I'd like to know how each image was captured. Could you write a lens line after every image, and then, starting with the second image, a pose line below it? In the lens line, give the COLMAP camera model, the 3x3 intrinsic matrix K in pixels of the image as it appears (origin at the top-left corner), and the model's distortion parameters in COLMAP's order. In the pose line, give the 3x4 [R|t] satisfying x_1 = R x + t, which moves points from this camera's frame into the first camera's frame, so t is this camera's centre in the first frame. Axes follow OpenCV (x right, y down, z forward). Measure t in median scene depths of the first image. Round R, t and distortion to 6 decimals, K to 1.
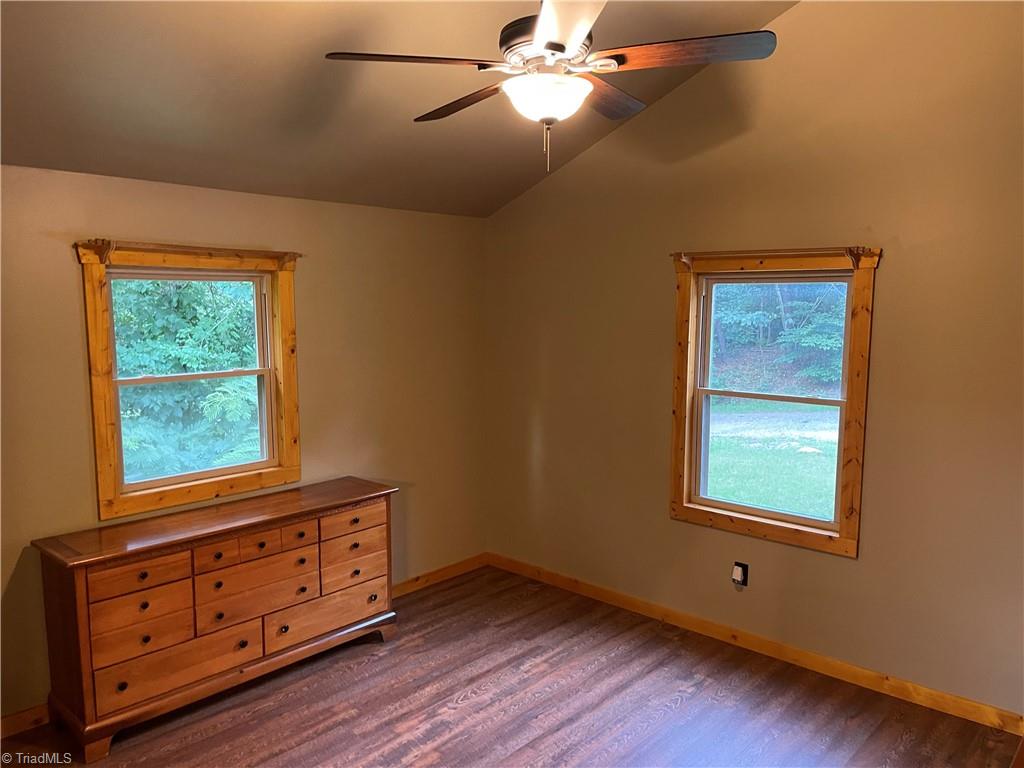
lens RADIAL K [[777.6, 0, 515.2], [0, 777.6, 381.0], [0, 0, 1]] dist [0.041781, -0.040991]
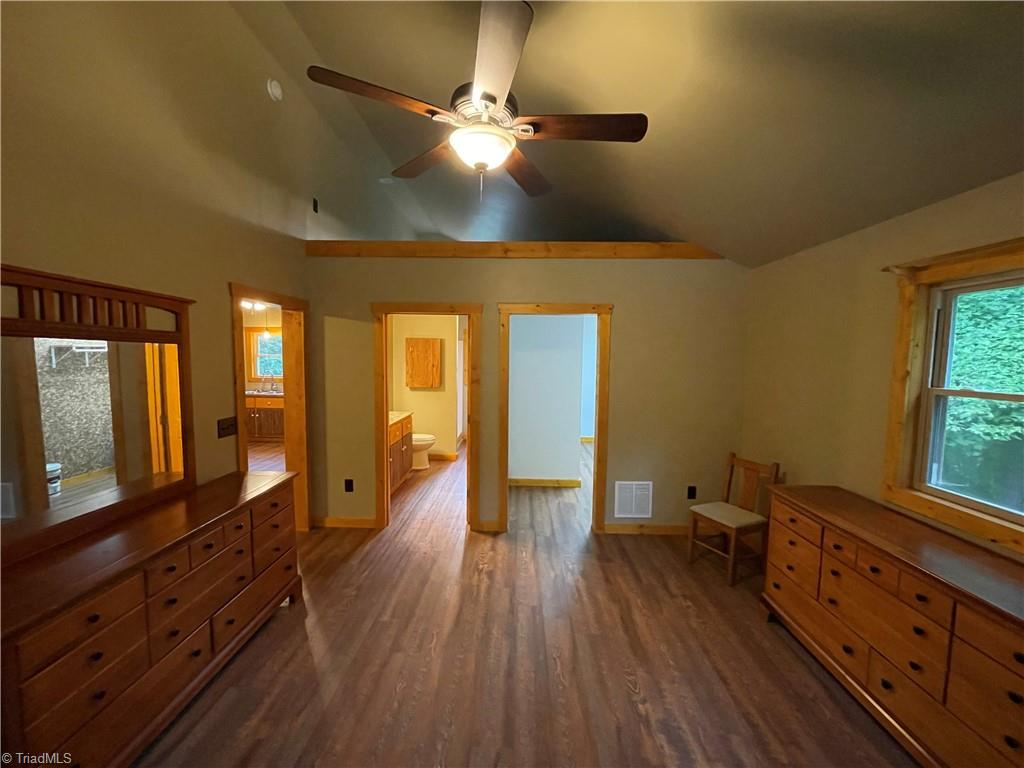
lens RADIAL K [[414.4, 0, 508.2], [0, 414.4, 389.0], [0, 0, 1]] dist [-0.003177, -0.000246]
pose [[-0.760873, 0.036791, -0.647857, 0.310006], [-0.087141, 0.983555, 0.158197, -0.038640], [0.643023, 0.176823, -0.745154, 1.040279]]
